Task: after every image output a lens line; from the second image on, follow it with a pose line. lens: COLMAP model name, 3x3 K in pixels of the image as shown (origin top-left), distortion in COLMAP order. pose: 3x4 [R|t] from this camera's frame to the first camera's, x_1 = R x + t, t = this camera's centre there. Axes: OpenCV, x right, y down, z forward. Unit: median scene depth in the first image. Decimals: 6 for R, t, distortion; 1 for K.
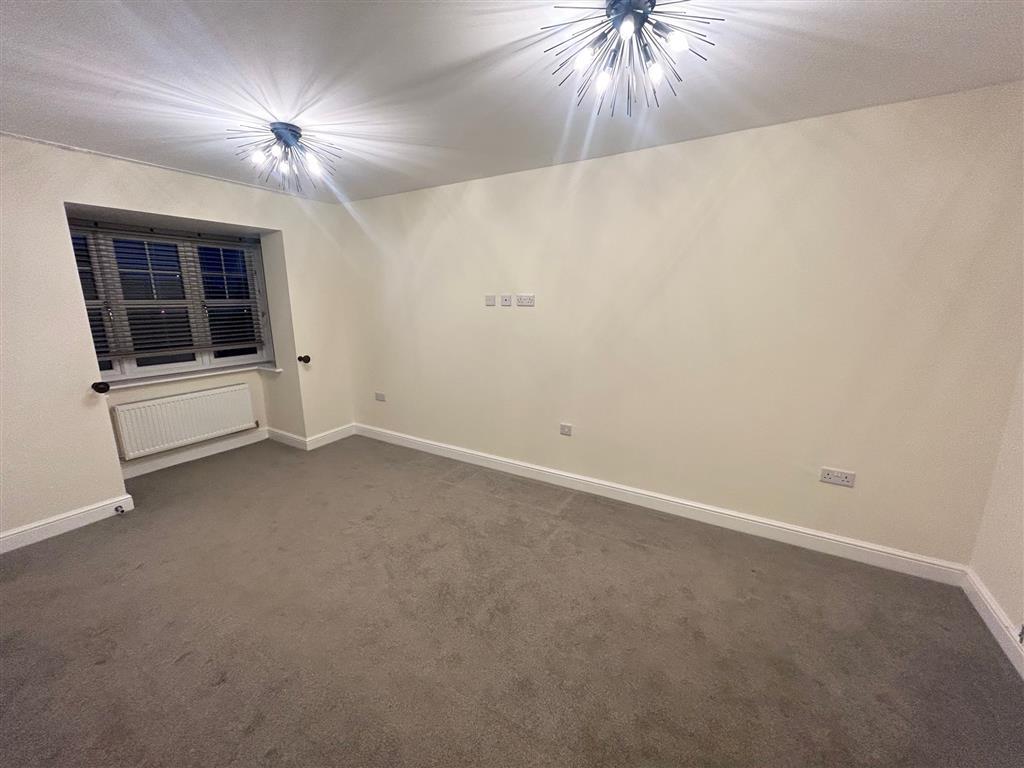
lens RADIAL K [[413.1, 0, 510.4], [0, 413.1, 383.9], [0, 0, 1]] dist [0.003020, 0.000243]
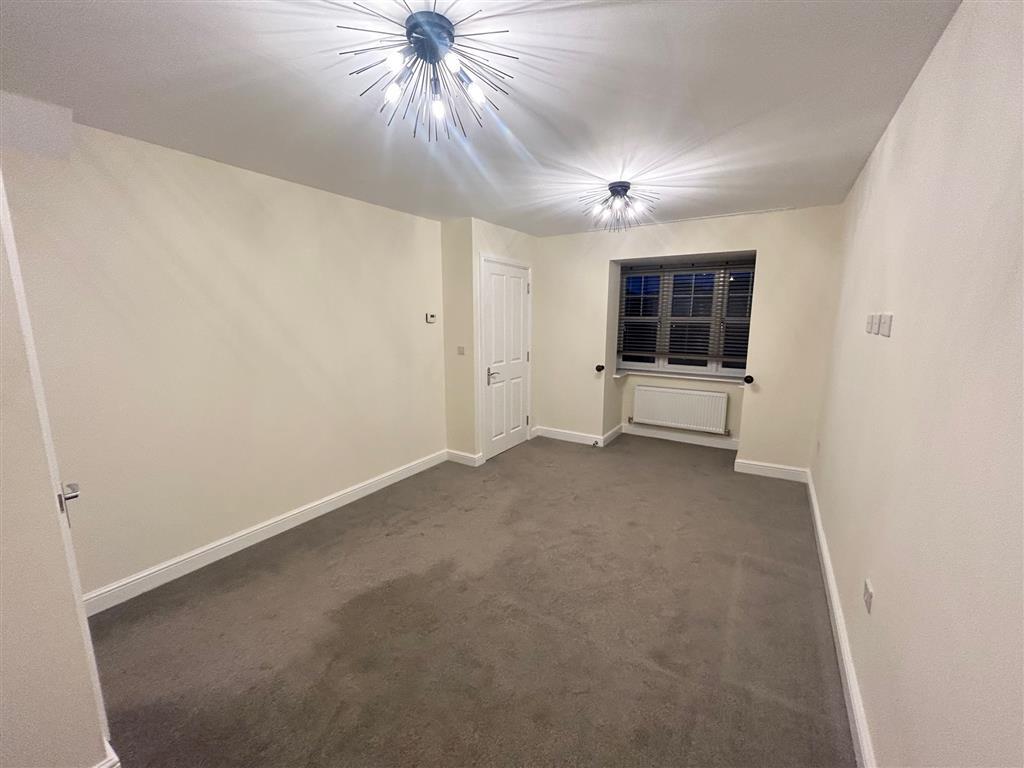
lens RADIAL K [[413.1, 0, 512.1], [0, 413.1, 385.1], [0, 0, 1]] dist [0.003020, 0.000243]
pose [[-0.020163, 0.173300, -0.984663, 0.544387], [-0.207851, 0.962619, 0.173677, -0.115515], [0.977953, 0.208165, 0.016611, 0.516086]]
